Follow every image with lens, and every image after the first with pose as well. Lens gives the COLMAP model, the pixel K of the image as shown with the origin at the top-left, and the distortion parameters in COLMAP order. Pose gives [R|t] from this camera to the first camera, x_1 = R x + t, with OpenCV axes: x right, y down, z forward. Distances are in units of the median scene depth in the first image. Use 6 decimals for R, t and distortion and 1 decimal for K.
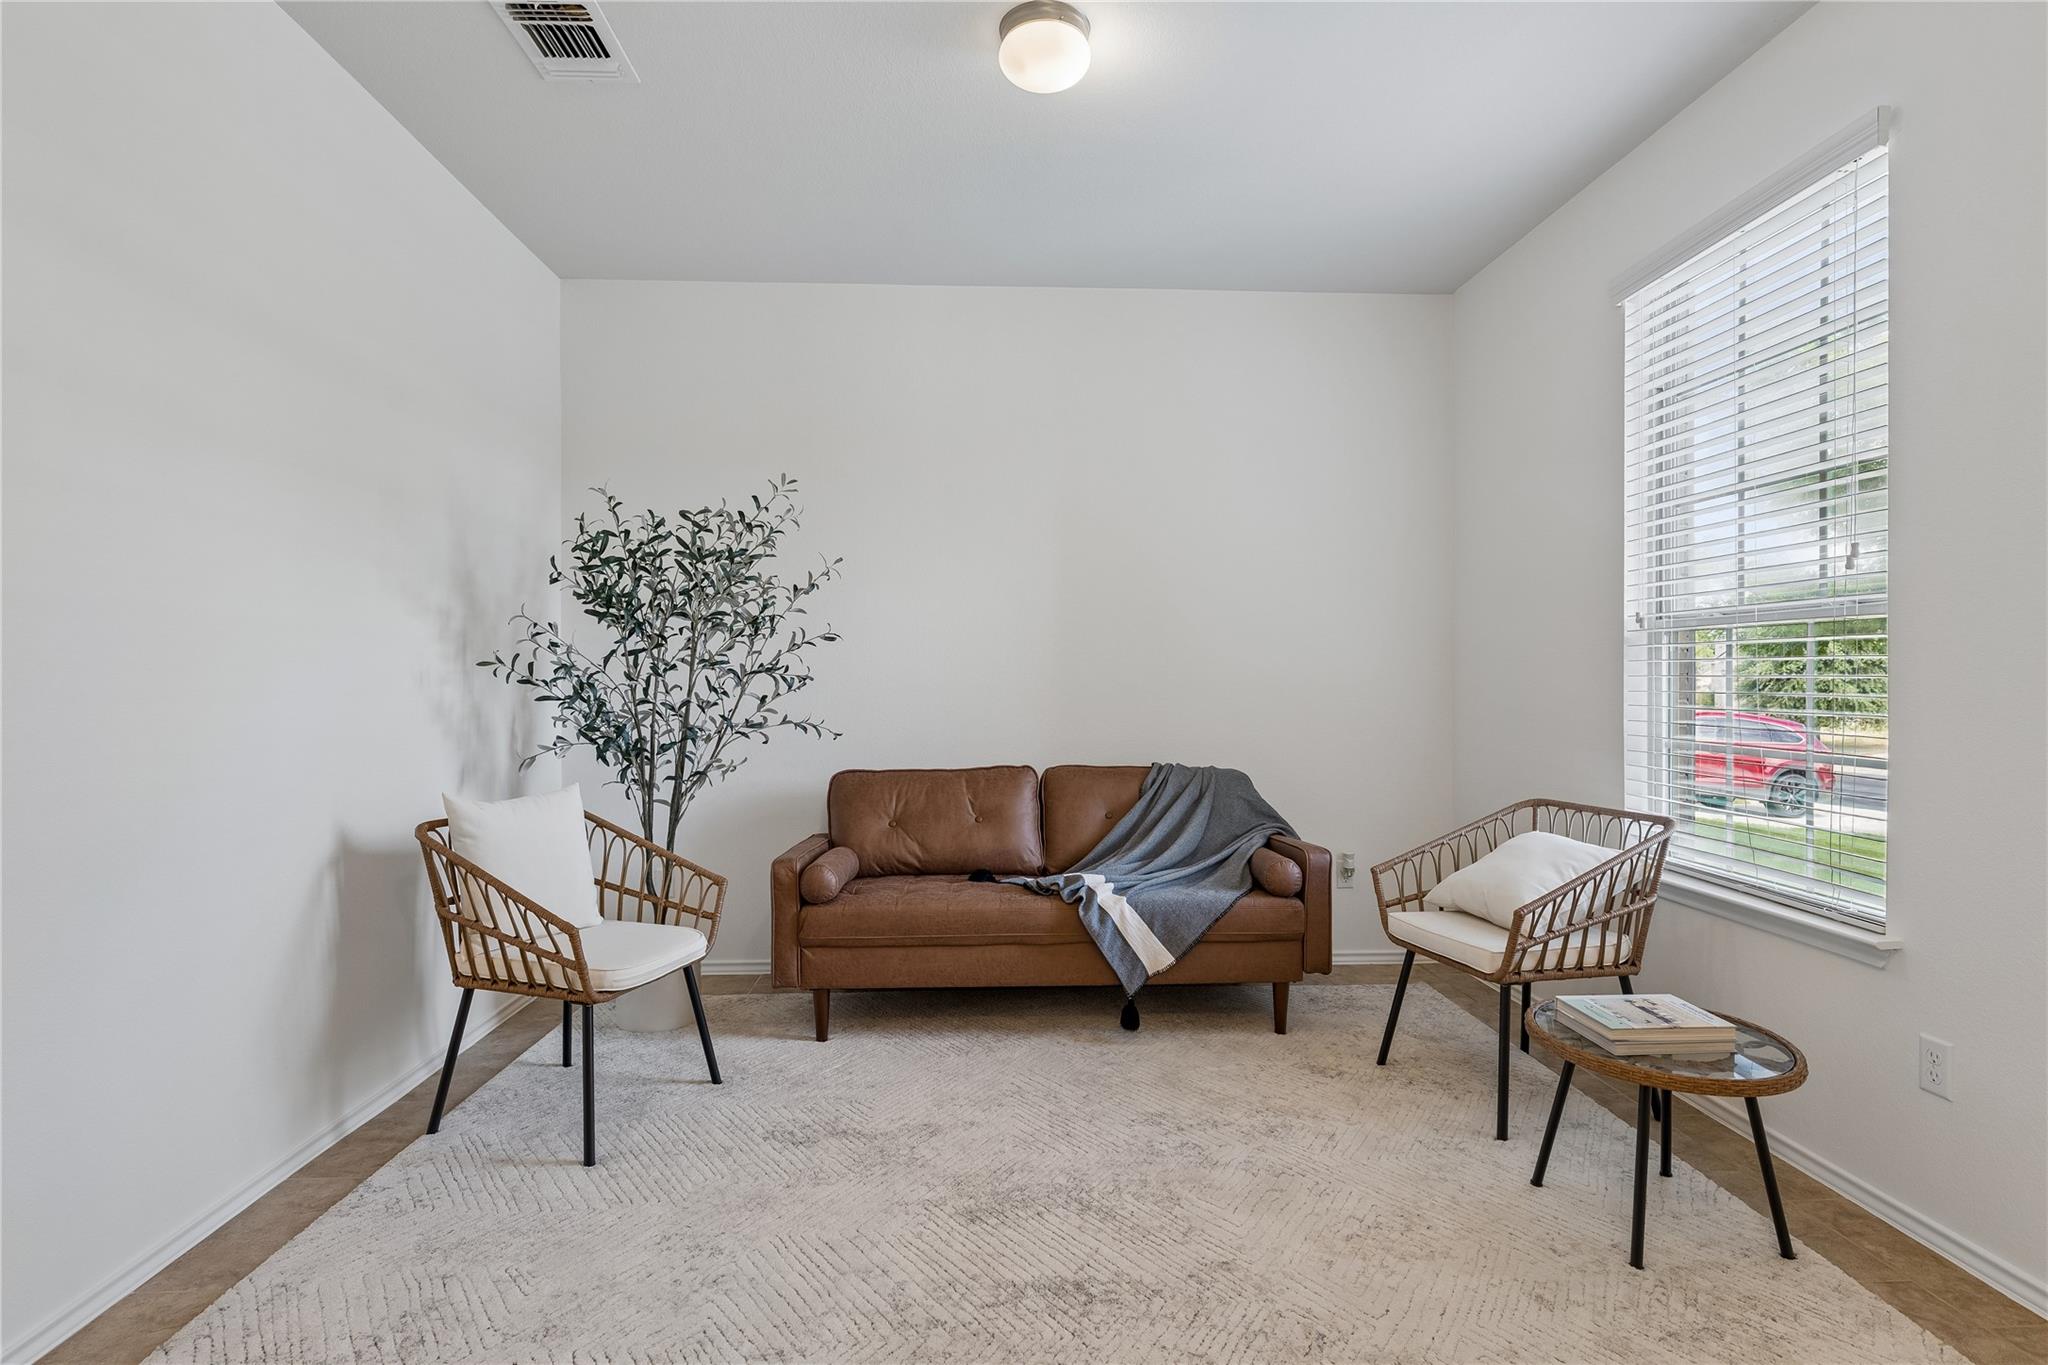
lens RADIAL K [[1018.3, 0, 1027.9], [0, 1018.3, 701.9], [0, 0, 1]] dist [-0.004193, -0.001269]
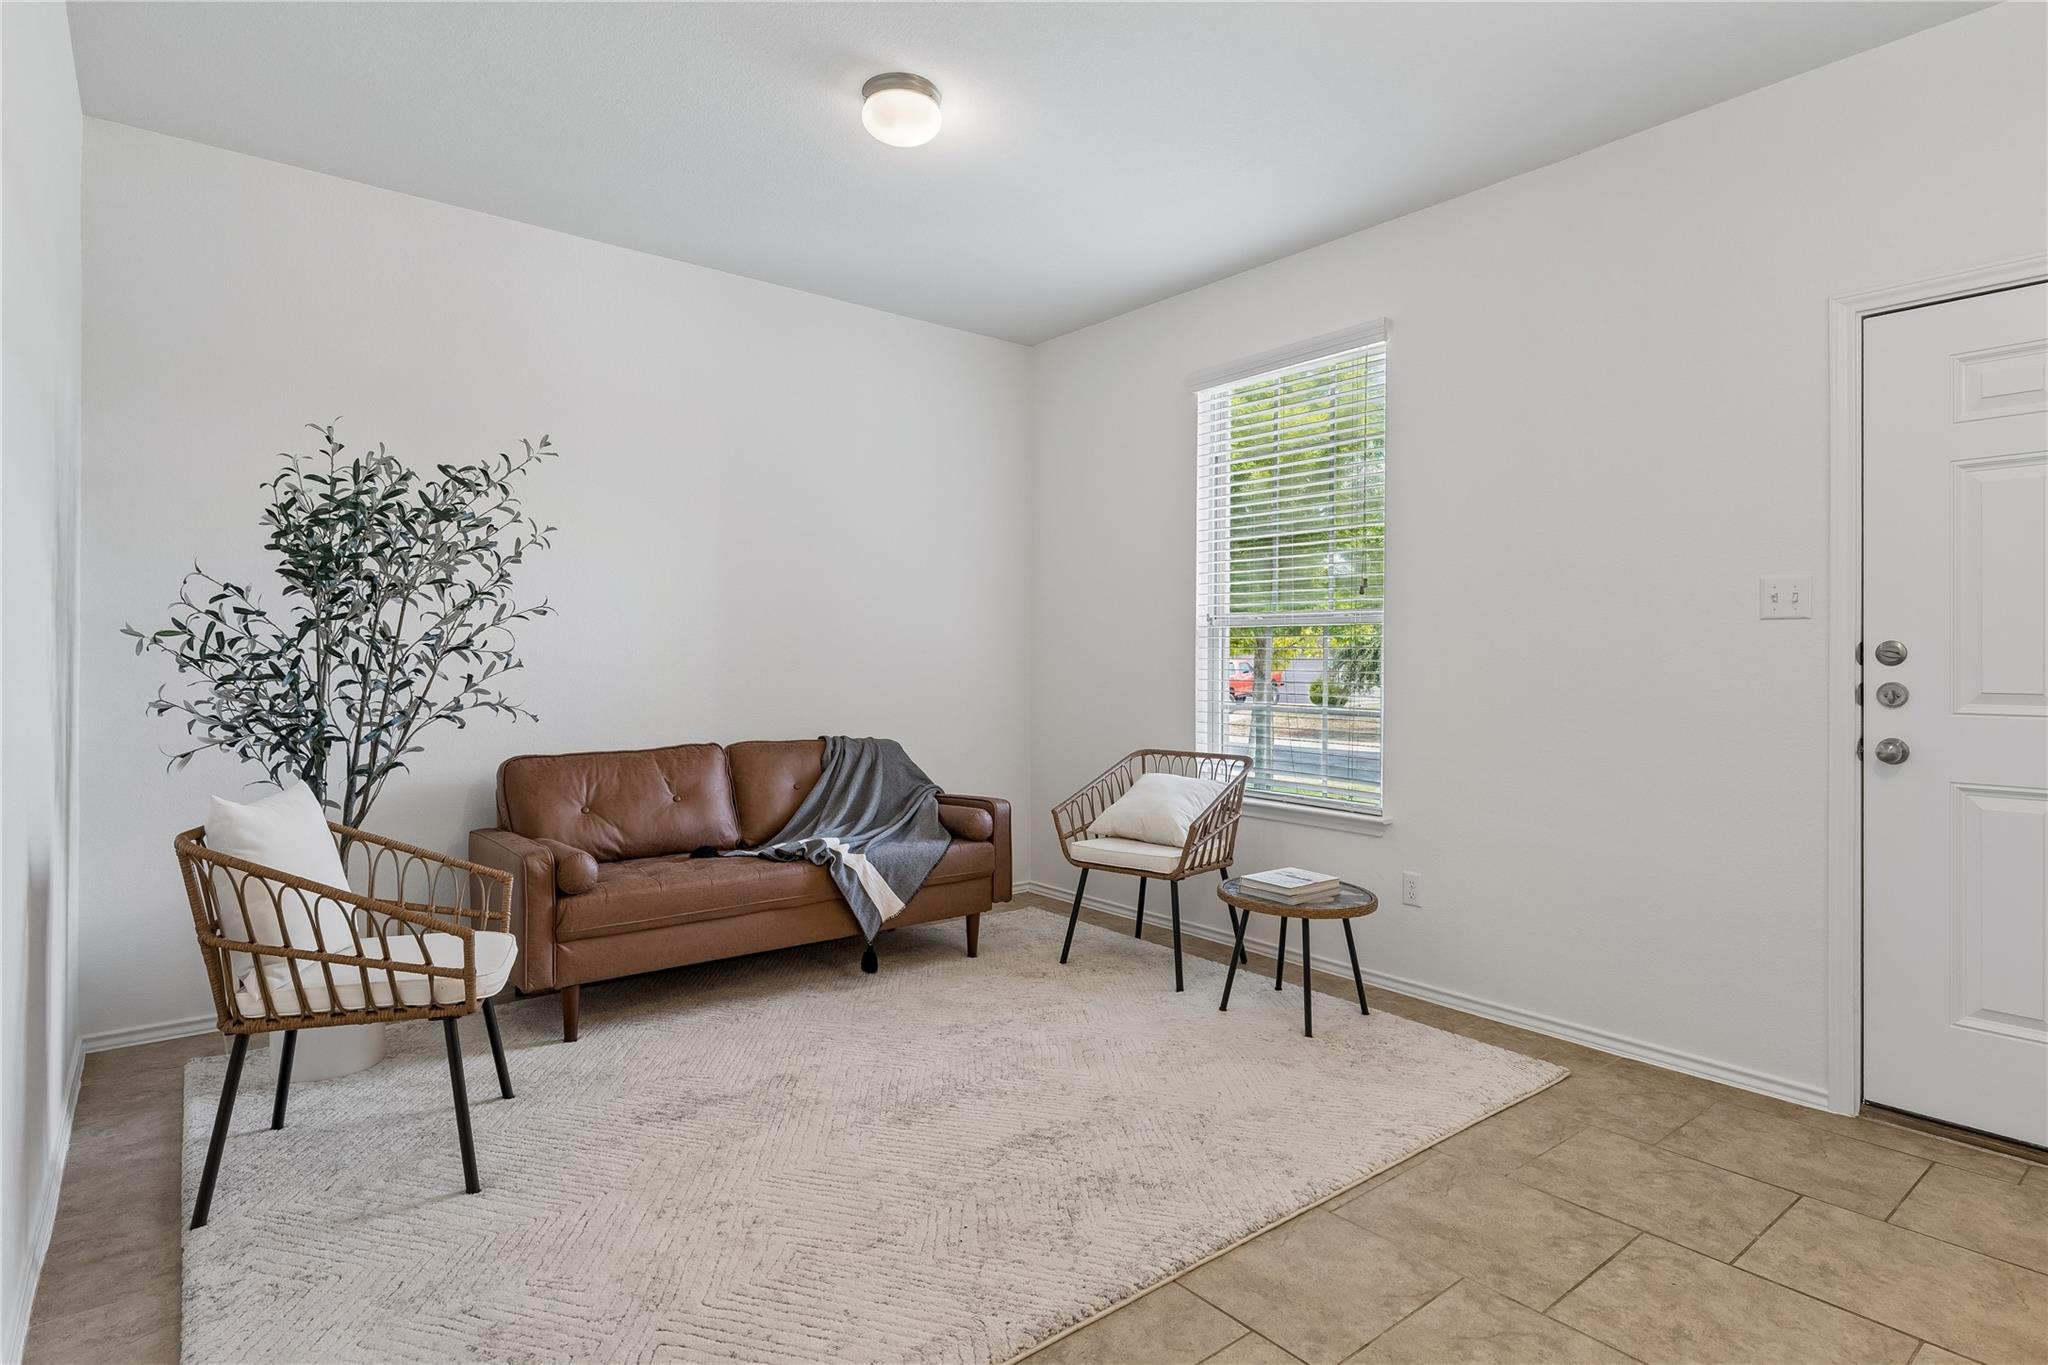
lens RADIAL K [[1062.0, 0, 1024.0], [0, 1062.0, 682.5], [0, 0, 1]] dist [0.003002, -0.000216]
pose [[0.808378, -0.006404, 0.588629, -0.452022], [0.006515, 0.999977, 0.001932, 0.002876], [-0.588628, 0.002273, 0.808401, -0.041464]]
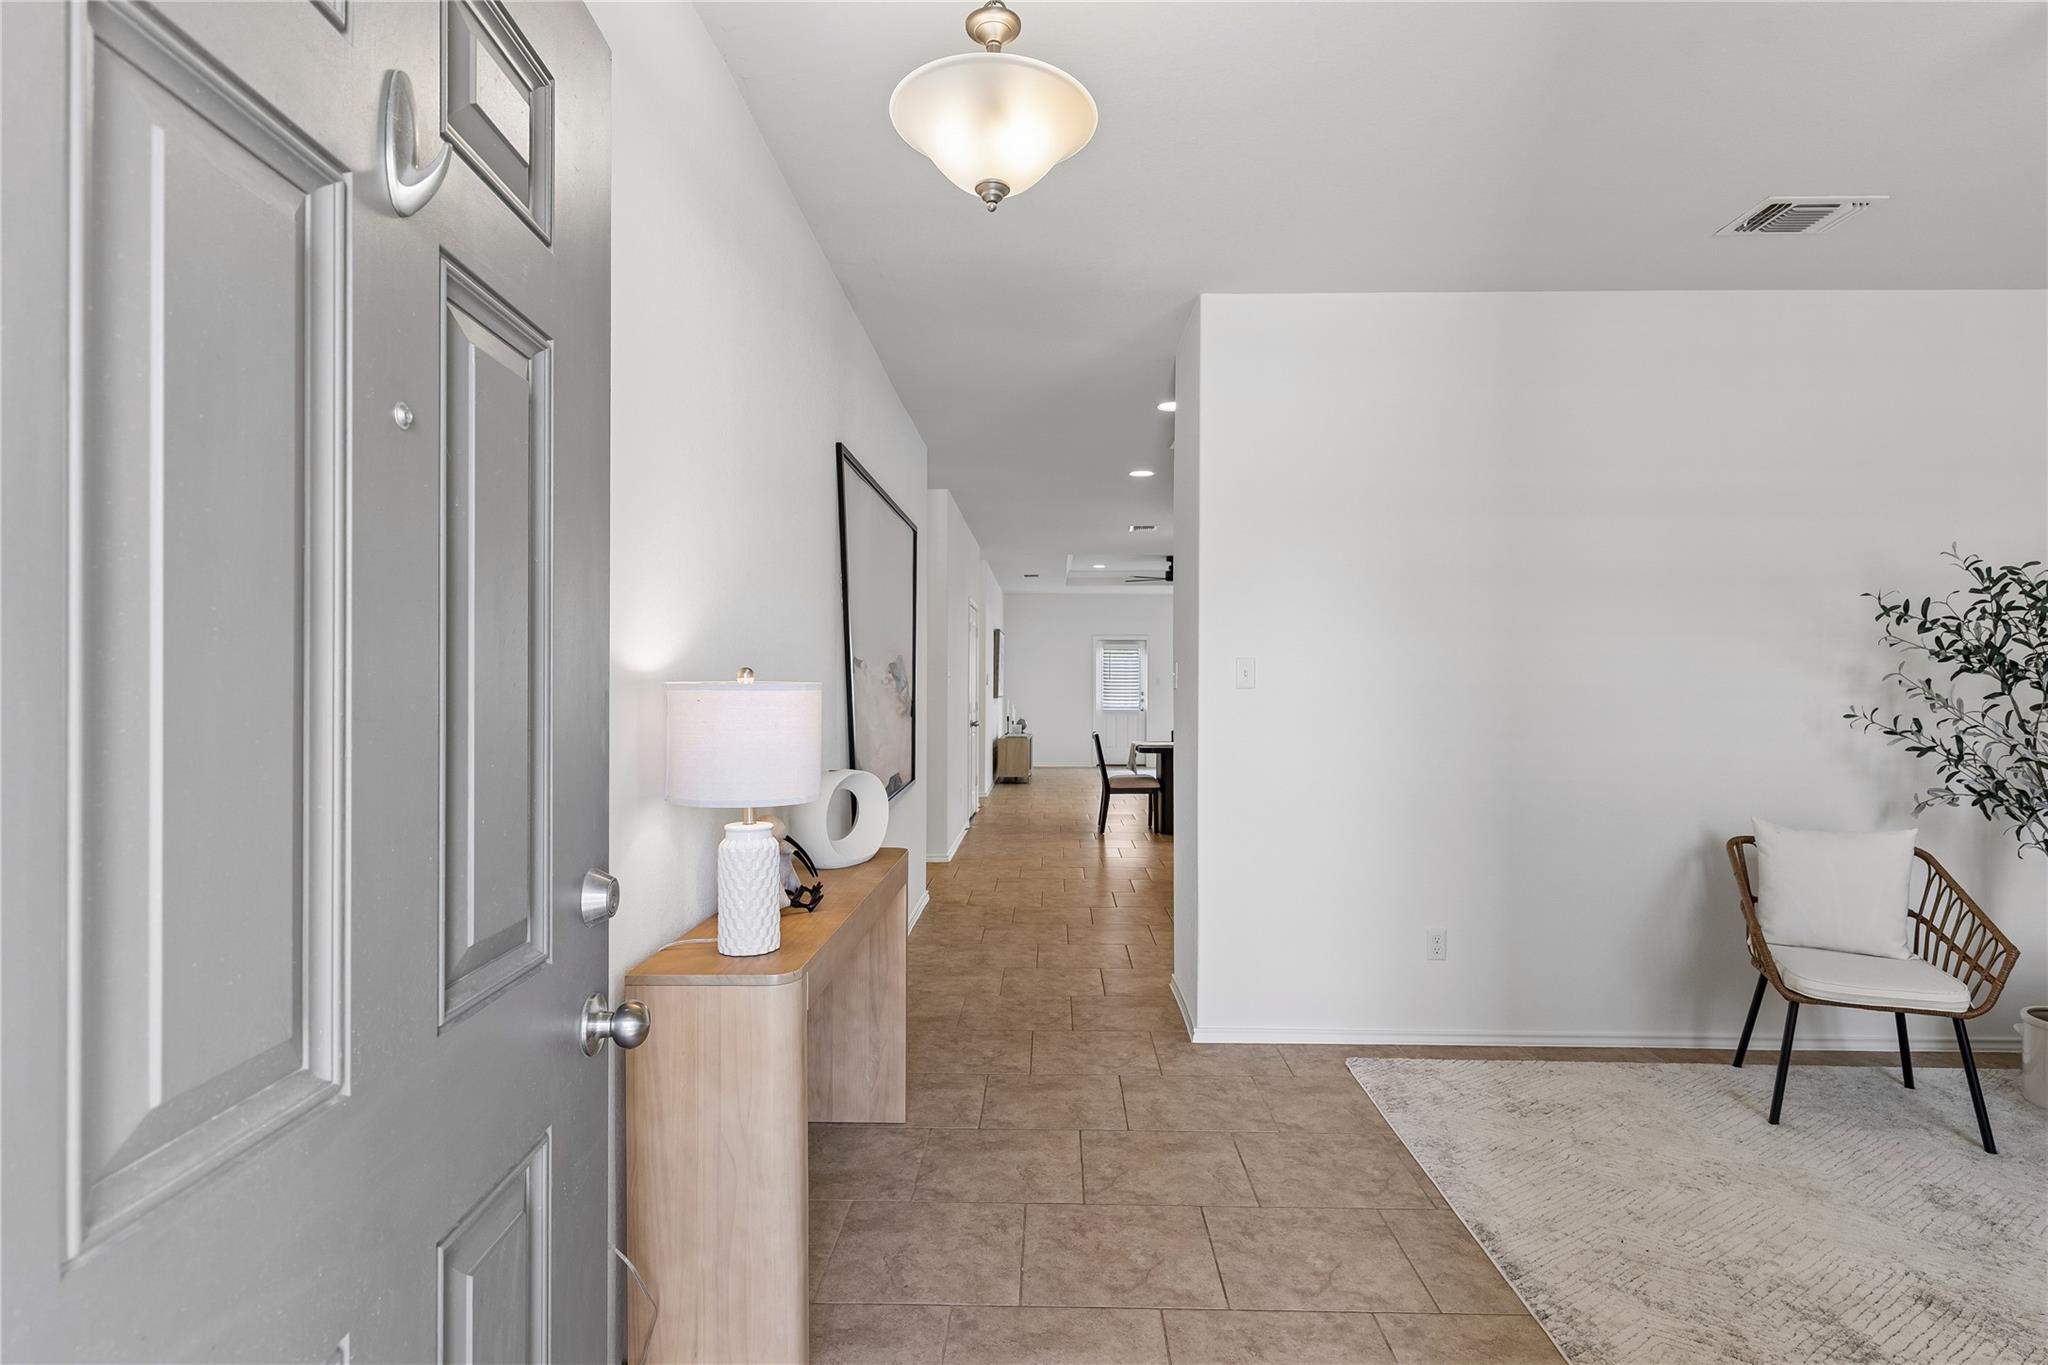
lens RADIAL K [[1062.0, 0, 1024.0], [0, 1062.0, 682.5], [0, 0, 1]] dist [0.003002, -0.000216]
pose [[-0.074412, 0.004839, -0.997216, 0.725104], [-0.024905, 0.999667, 0.006709, -0.057225], [0.996917, 0.025335, -0.074267, 0.124038]]
